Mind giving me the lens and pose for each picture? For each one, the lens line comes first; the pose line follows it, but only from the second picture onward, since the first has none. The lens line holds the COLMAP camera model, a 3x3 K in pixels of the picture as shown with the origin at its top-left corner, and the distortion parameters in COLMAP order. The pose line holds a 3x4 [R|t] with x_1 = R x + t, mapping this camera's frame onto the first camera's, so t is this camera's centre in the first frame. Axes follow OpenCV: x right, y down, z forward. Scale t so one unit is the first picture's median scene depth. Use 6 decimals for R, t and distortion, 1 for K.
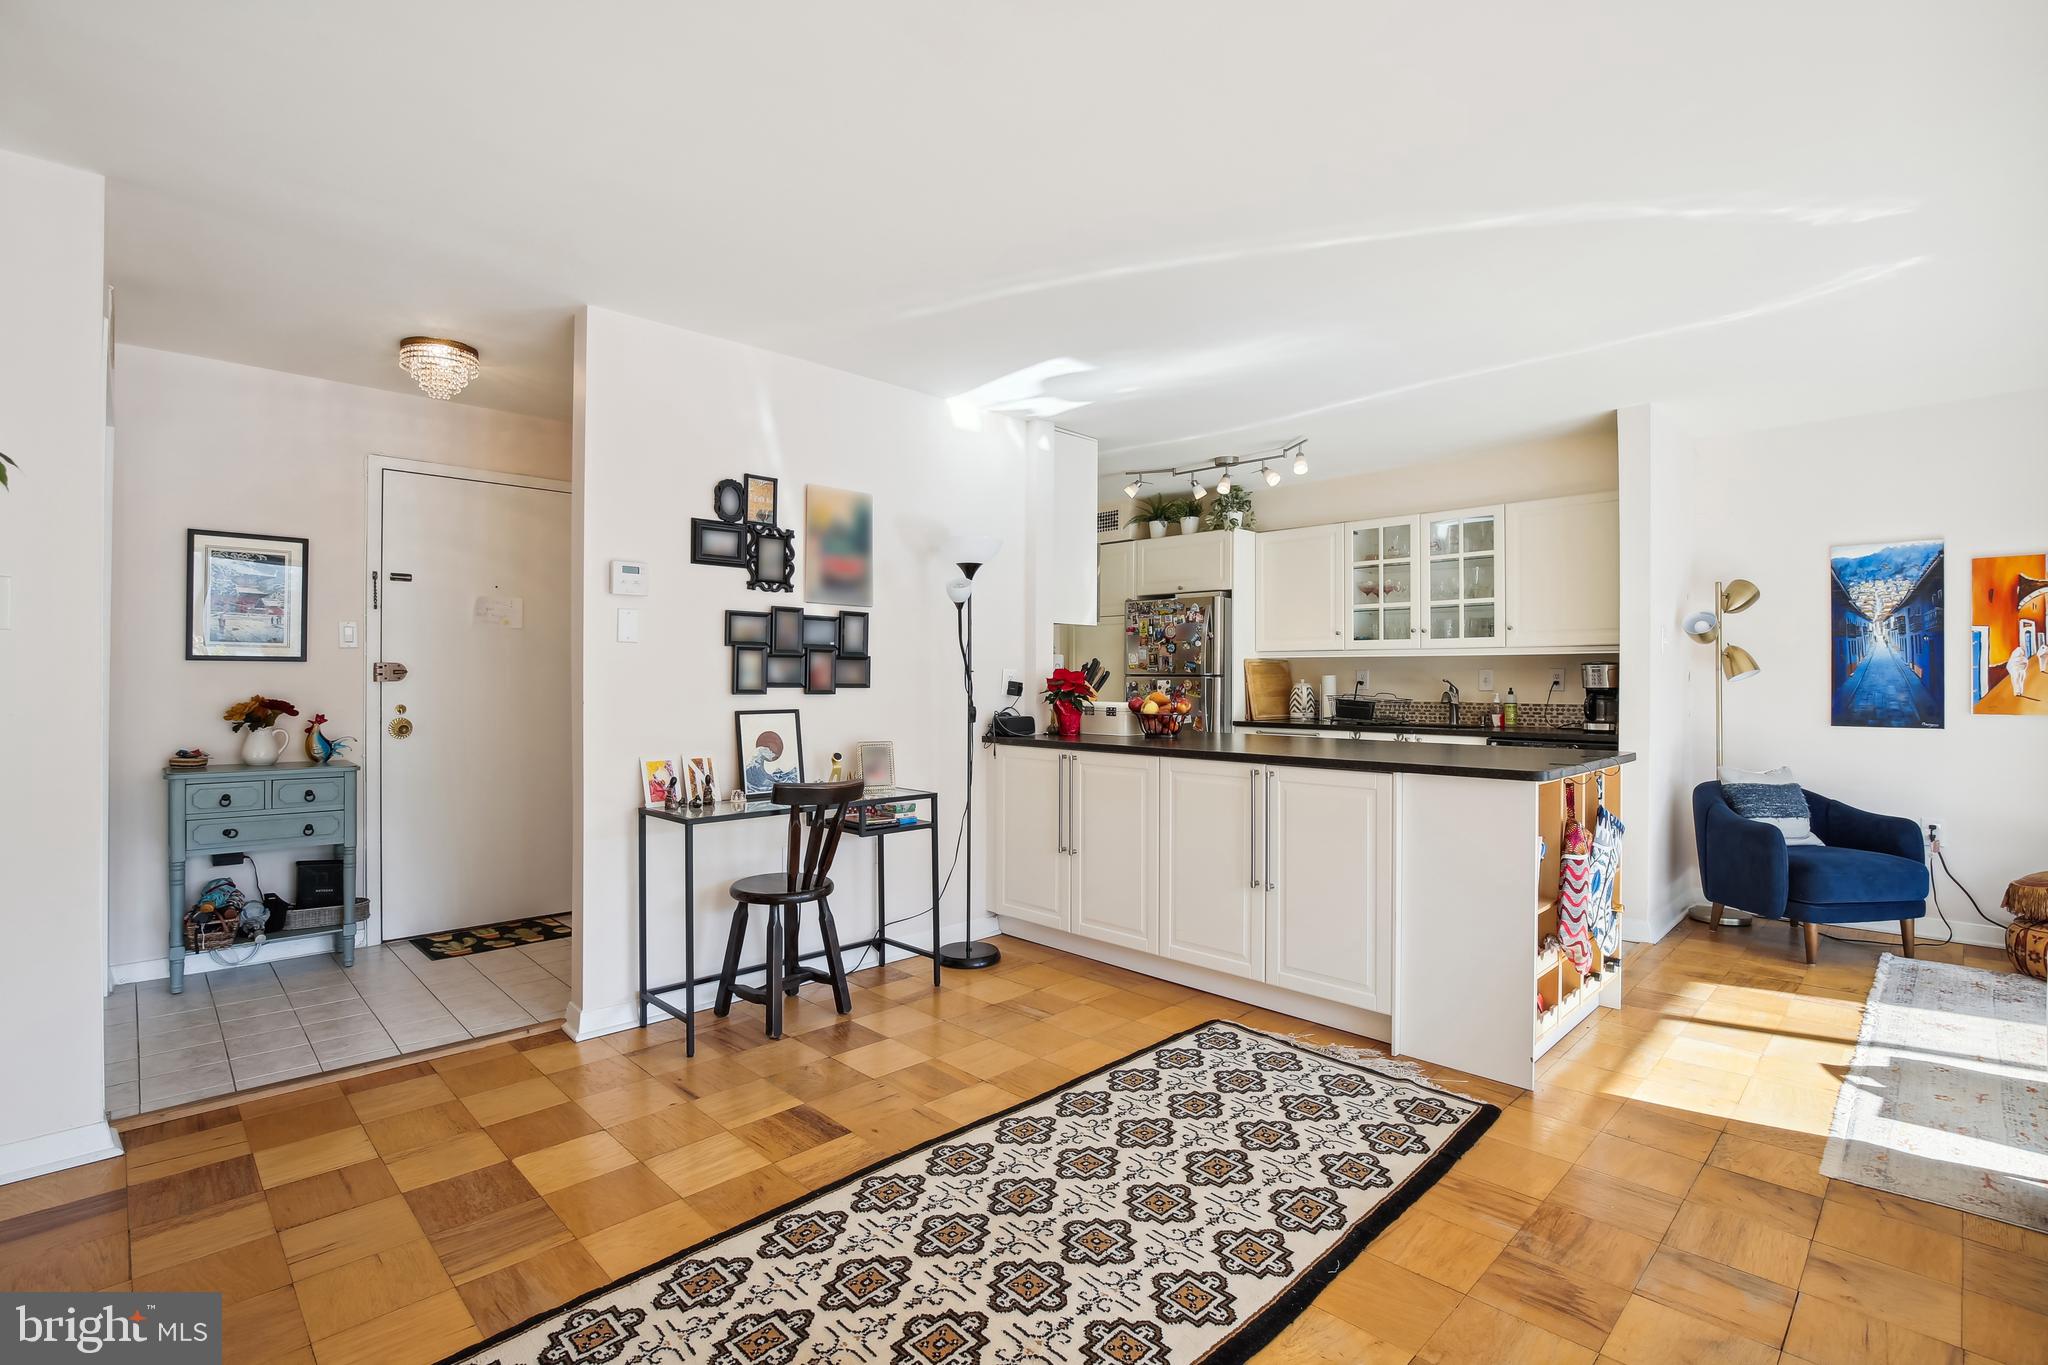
lens RADIAL K [[959.6, 0, 1044.4], [0, 959.6, 671.5], [0, 0, 1]] dist [-0.022559, 0.007061]
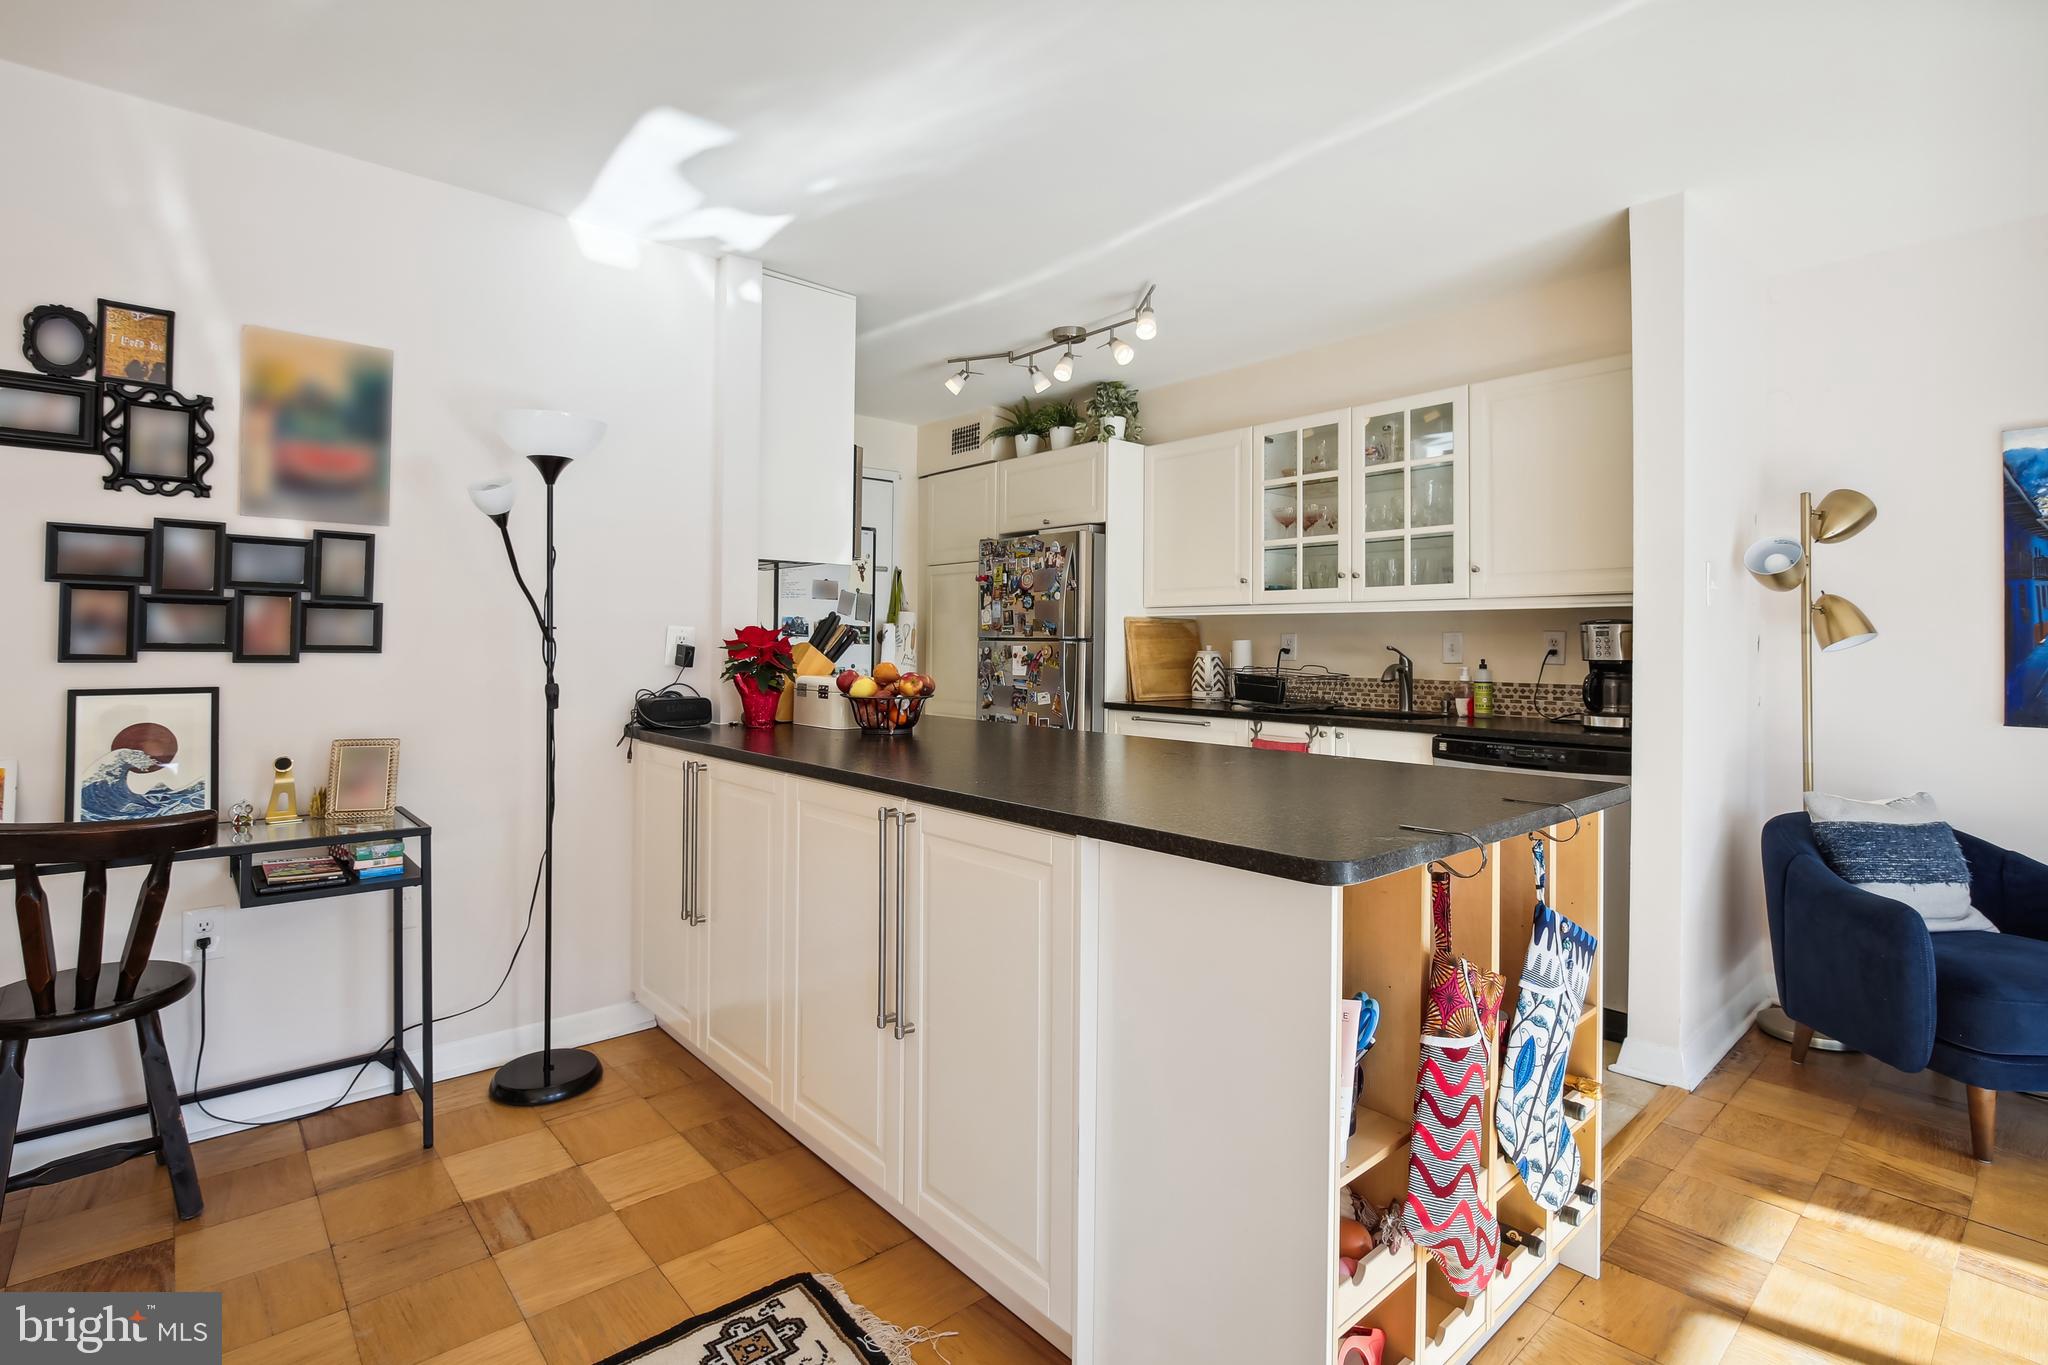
lens RADIAL K [[959.6, 0, 1023.0], [0, 959.6, 634.0], [0, 0, 1]] dist [-0.022559, 0.007061]
pose [[0.997290, 0.004576, -0.073434, 0.299832], [-0.004904, 0.999979, -0.004295, 0.005294], [0.073412, 0.004643, 0.997291, 0.422955]]
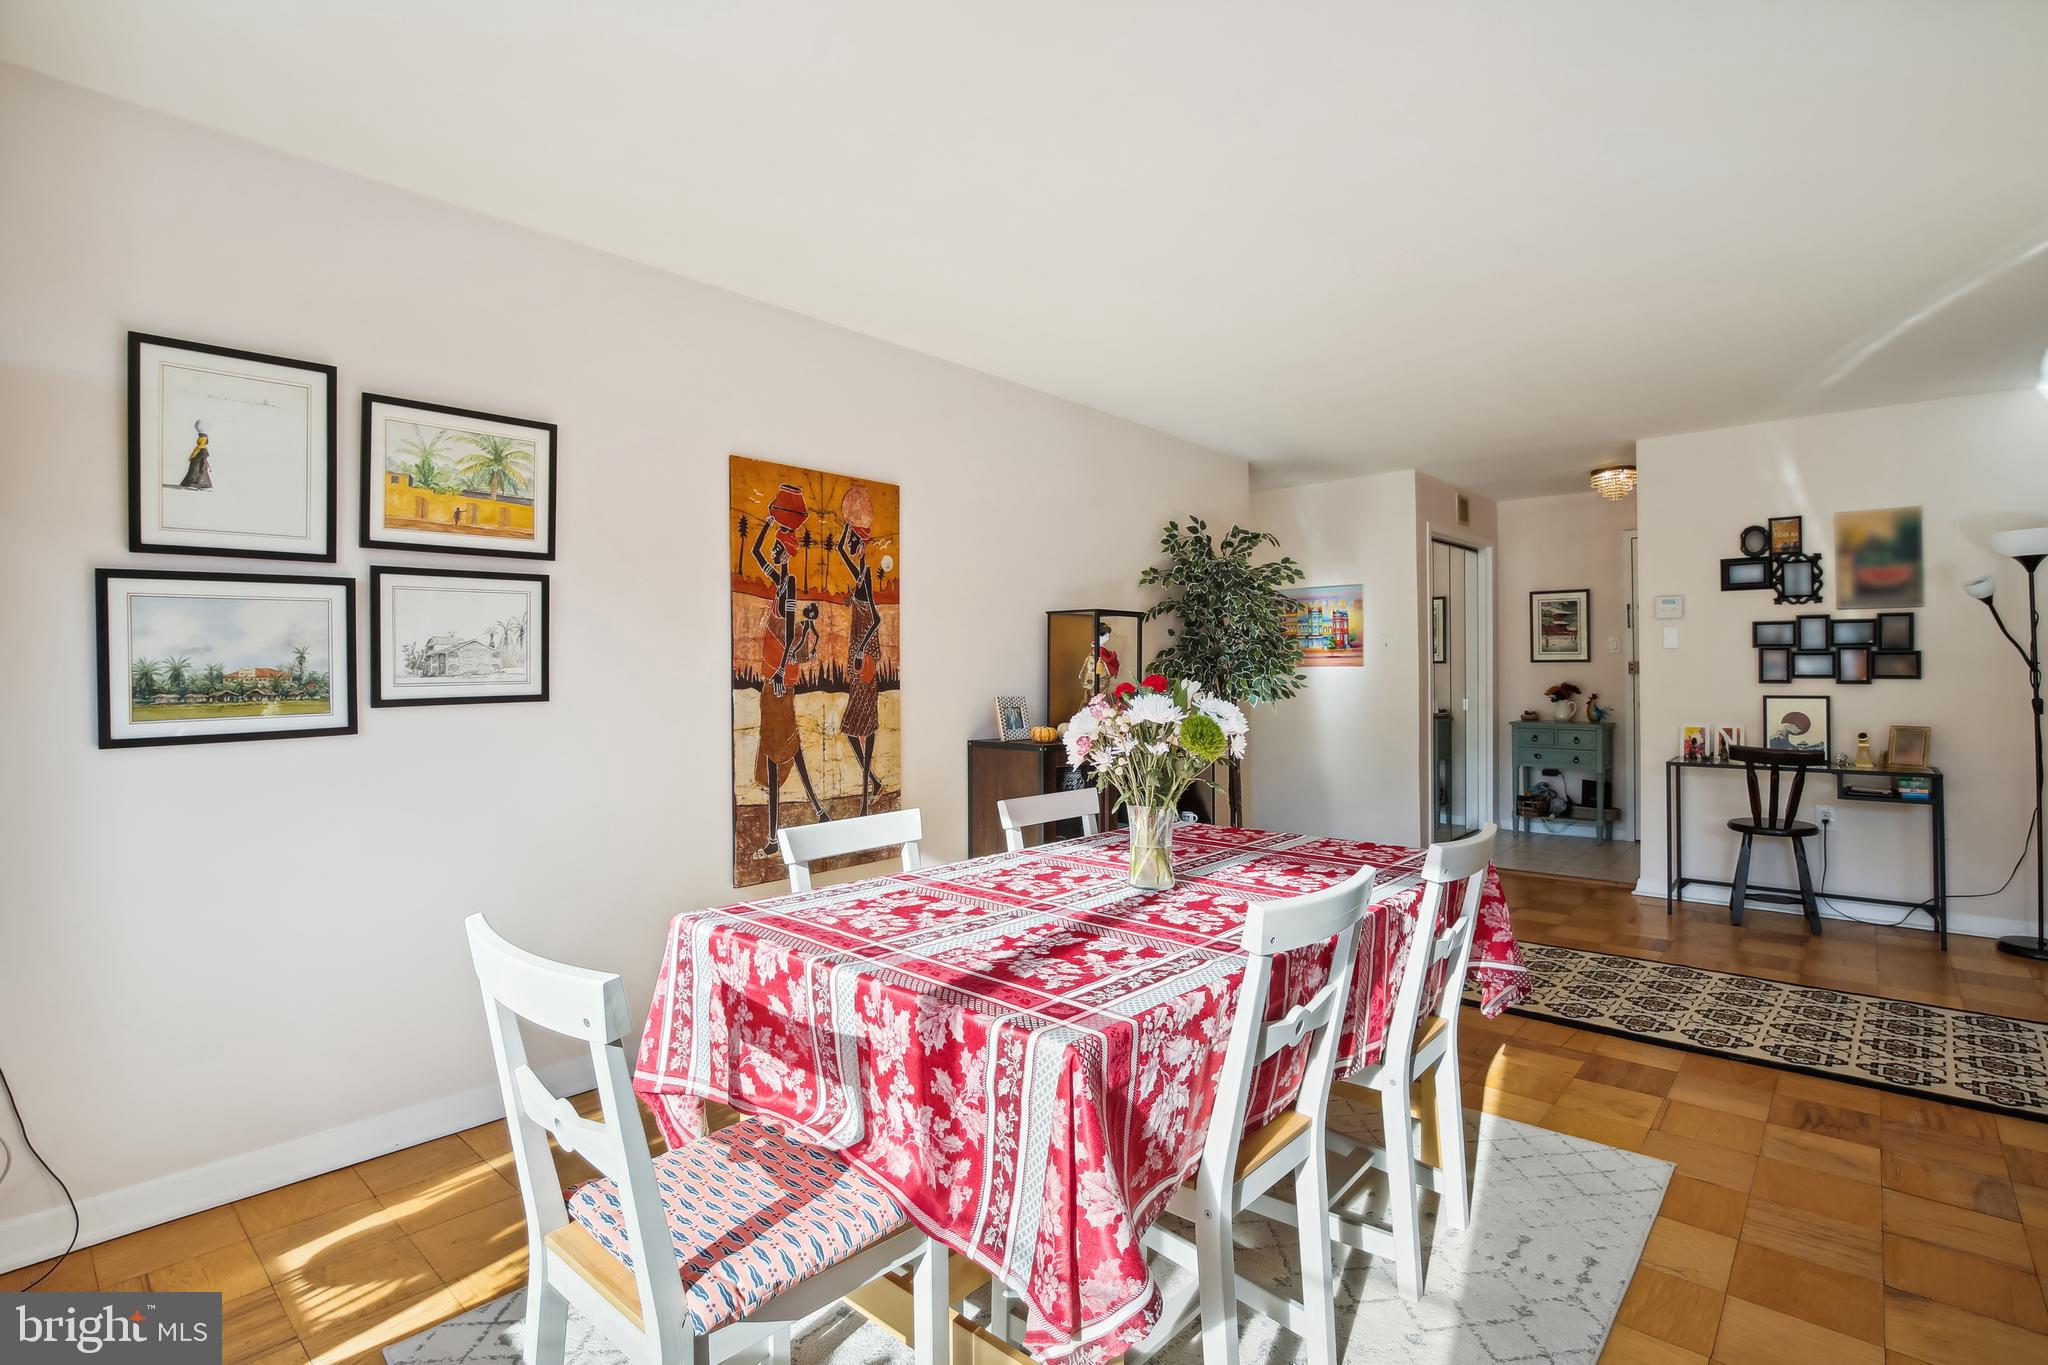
lens RADIAL K [[959.6, 0, 1032.2], [0, 959.6, 660.8], [0, 0, 1]] dist [-0.022559, 0.007061]
pose [[0.058236, -0.014543, -0.998197, 0.890210], [0.012180, 0.999830, -0.013856, -0.002065], [0.998229, -0.011351, 0.058403, -0.096318]]
